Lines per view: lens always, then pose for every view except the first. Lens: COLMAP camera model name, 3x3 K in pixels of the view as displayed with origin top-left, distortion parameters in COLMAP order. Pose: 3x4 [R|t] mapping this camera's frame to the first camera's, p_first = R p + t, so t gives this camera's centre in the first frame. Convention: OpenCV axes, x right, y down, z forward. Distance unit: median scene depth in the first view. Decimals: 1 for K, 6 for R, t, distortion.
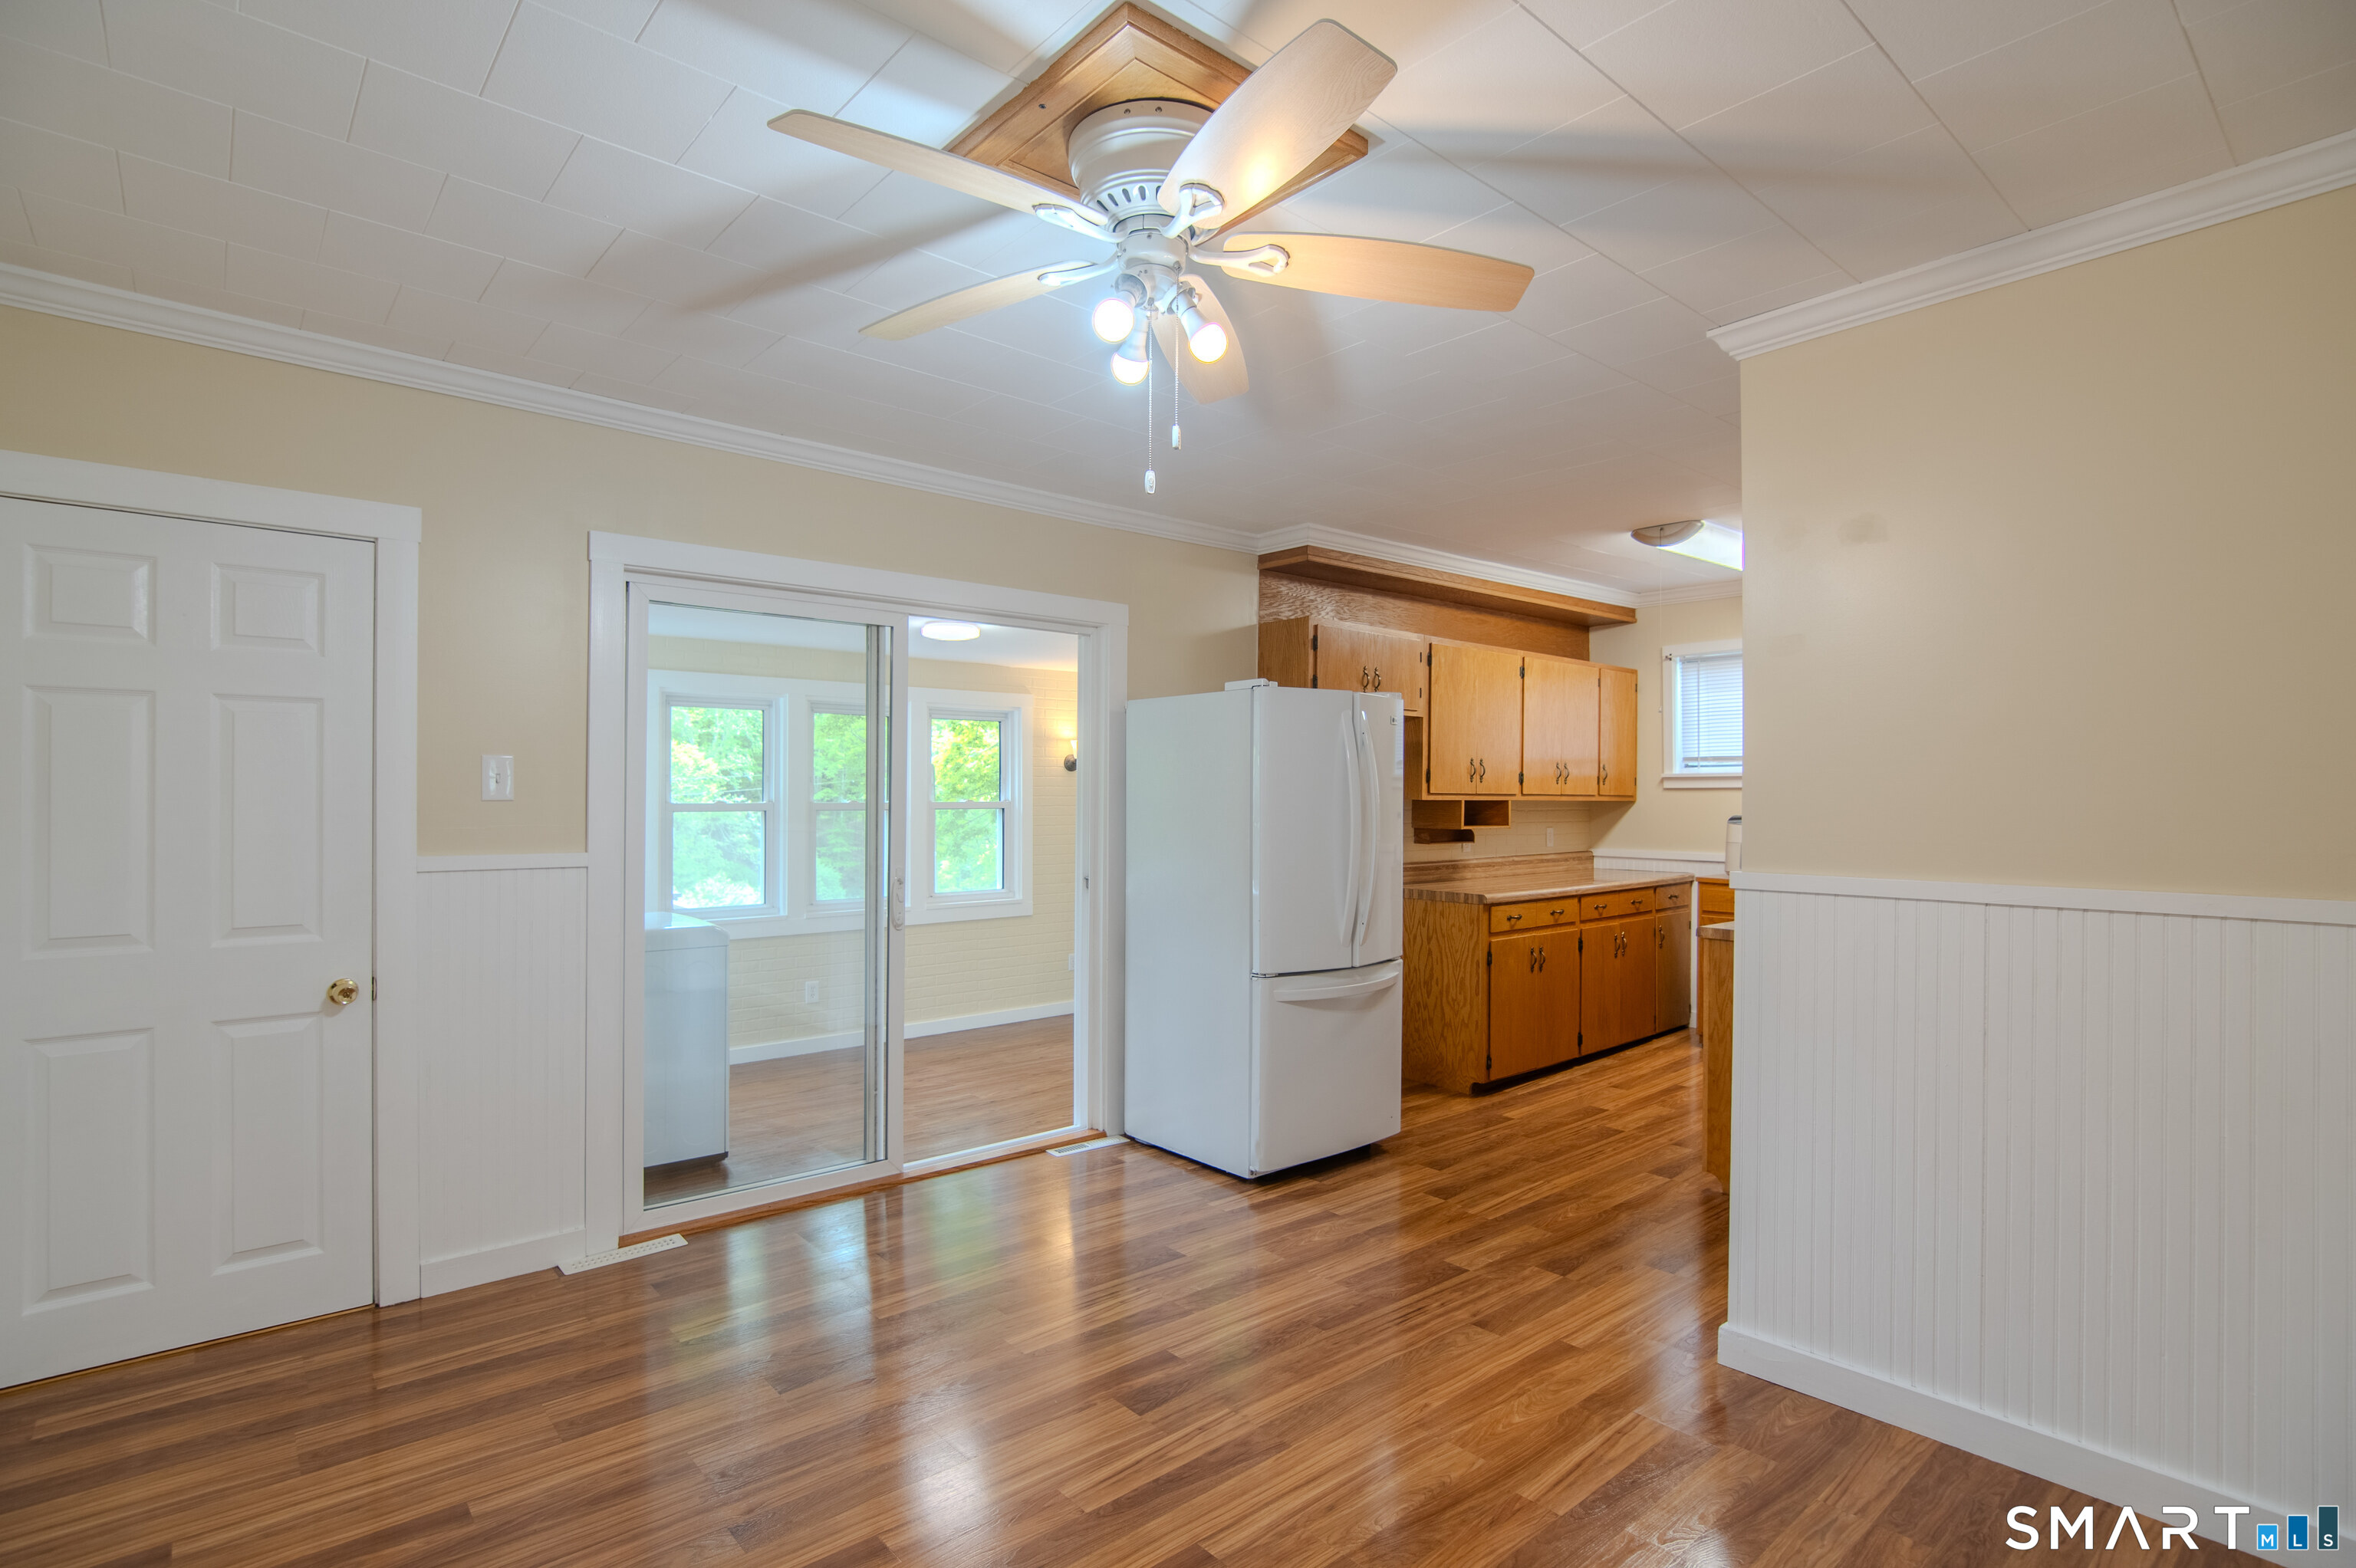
lens RADIAL K [[1148.1, 0, 1164.9], [0, 1148.1, 787.9], [0, 0, 1]] dist [-0.022950, 0.001612]
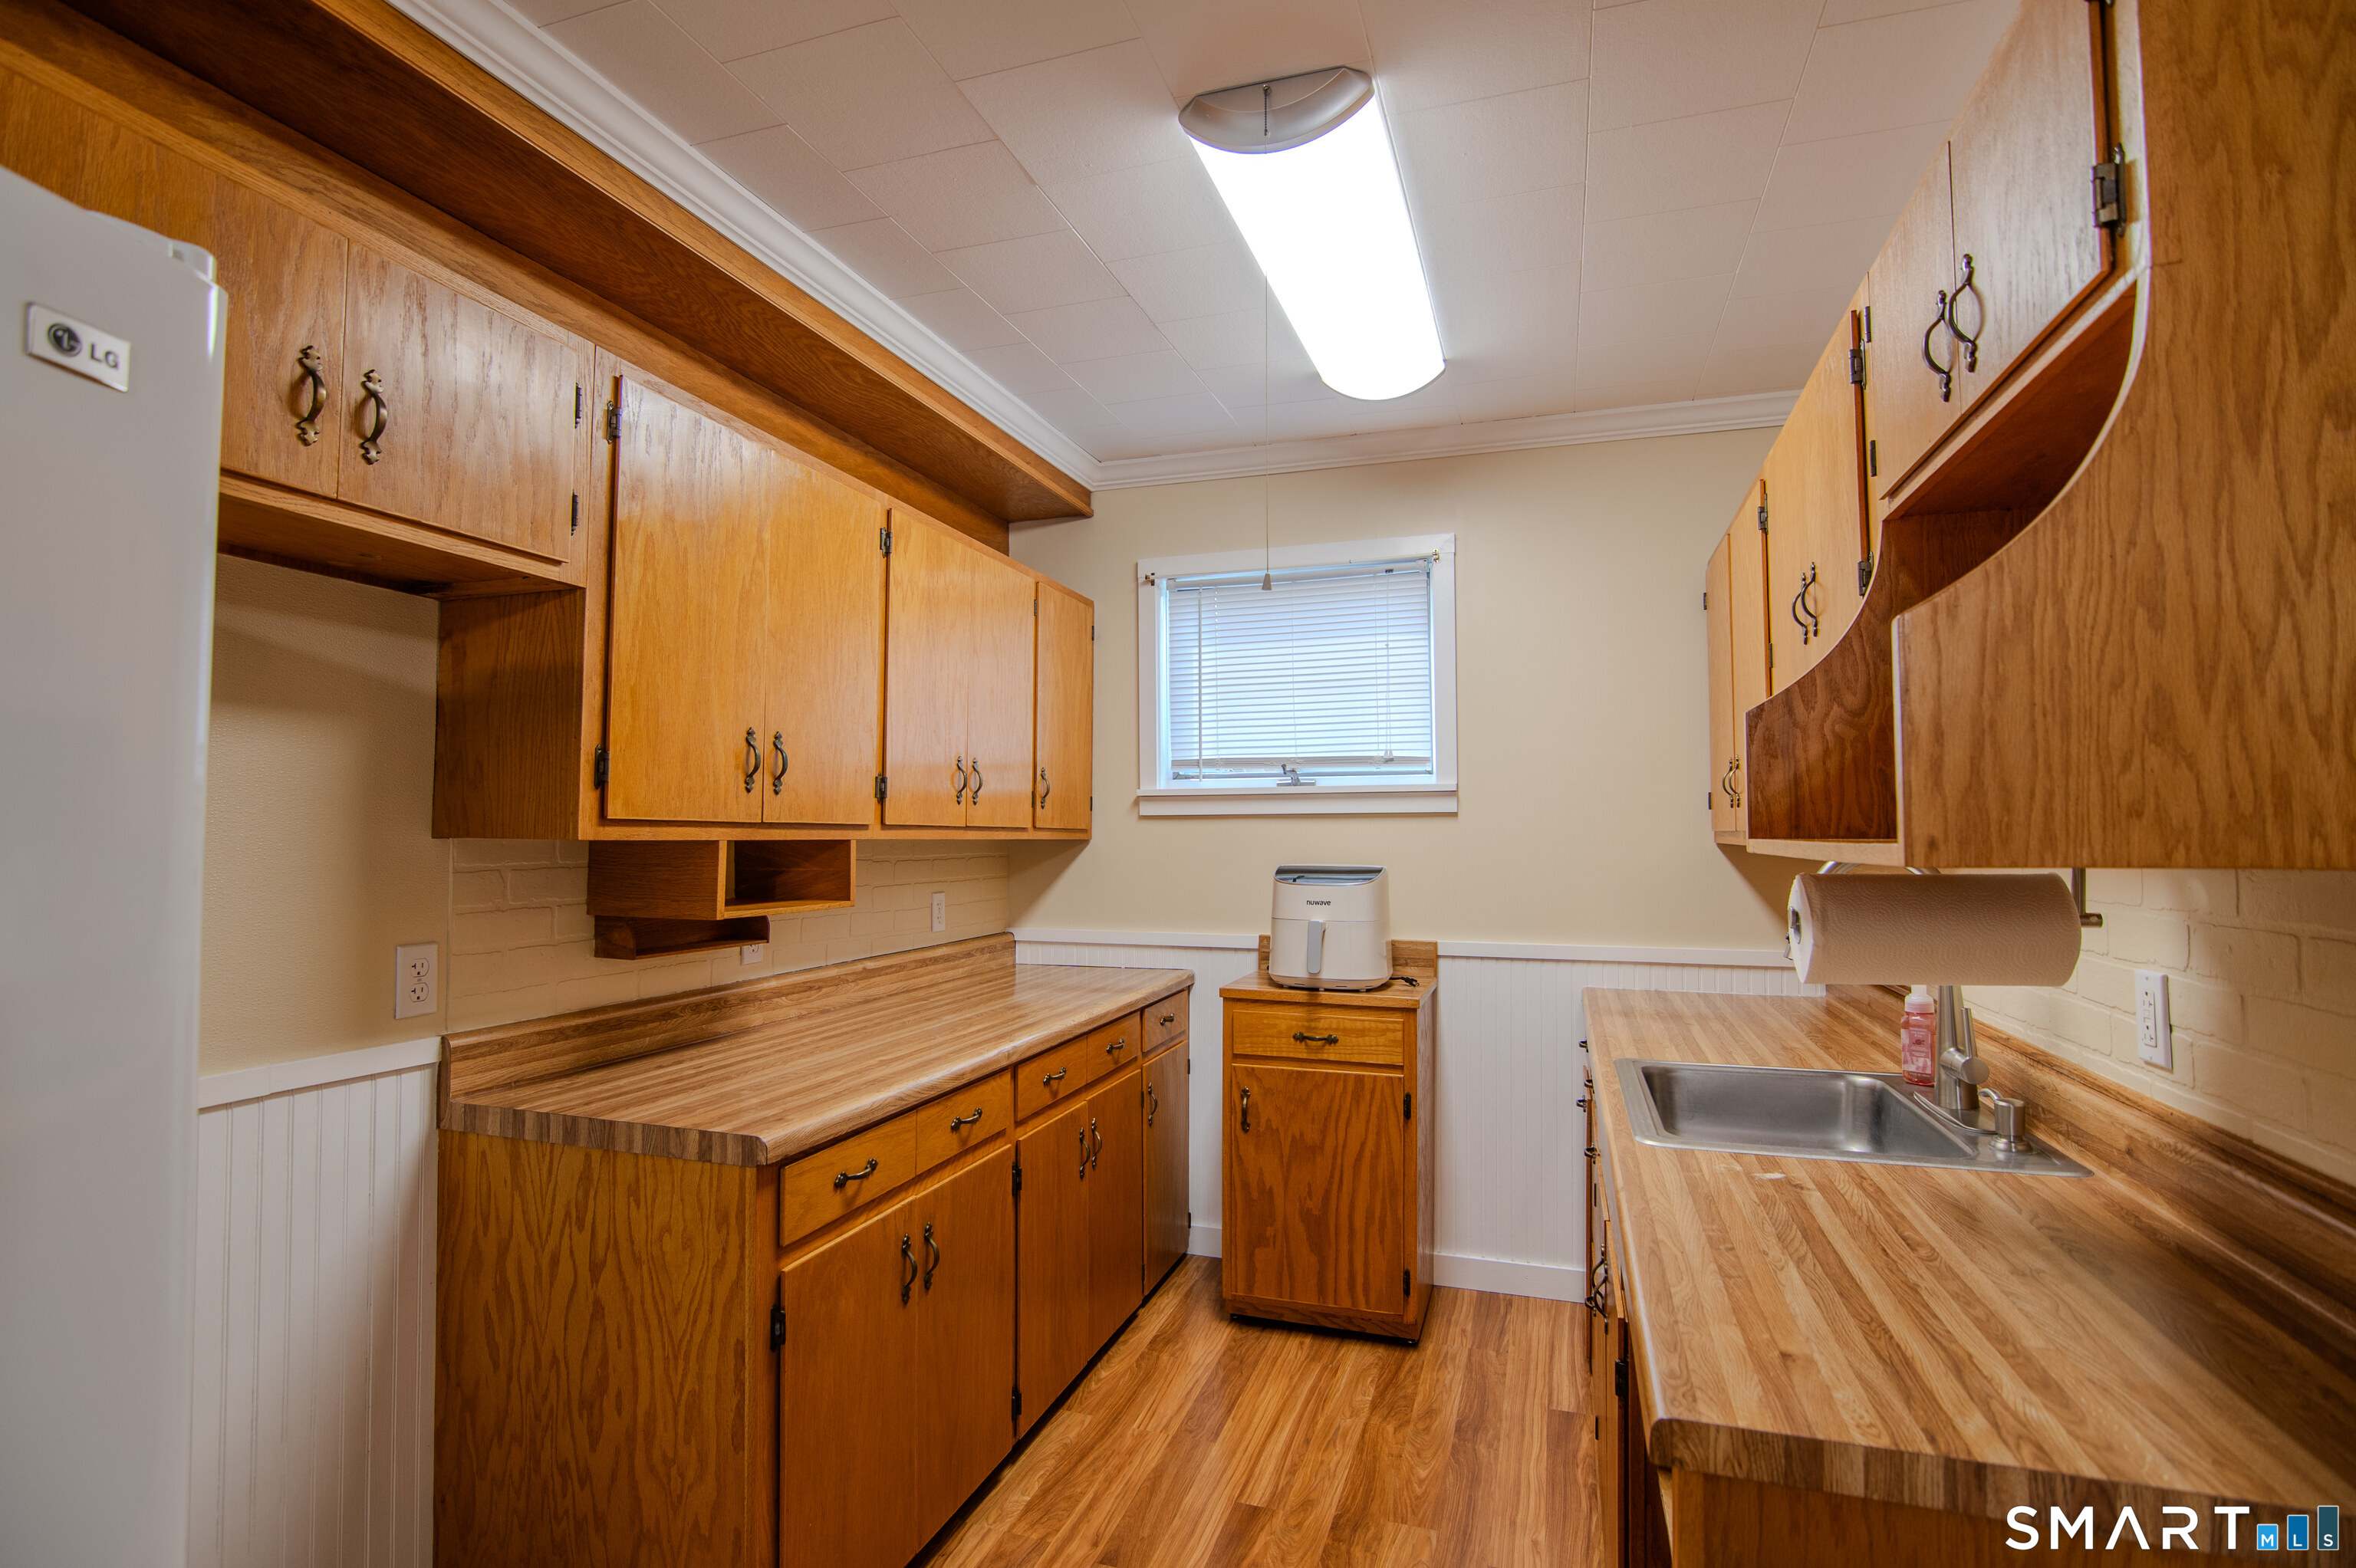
lens RADIAL K [[1148.1, 0, 1169.9], [0, 1148.1, 784.3], [0, 0, 1]] dist [-0.022950, 0.001612]
pose [[0.858388, 0.017710, 0.512696, 0.186646], [0.002051, 0.999277, -0.037951, 0.006794], [-0.512997, 0.033629, 0.857731, 0.585564]]
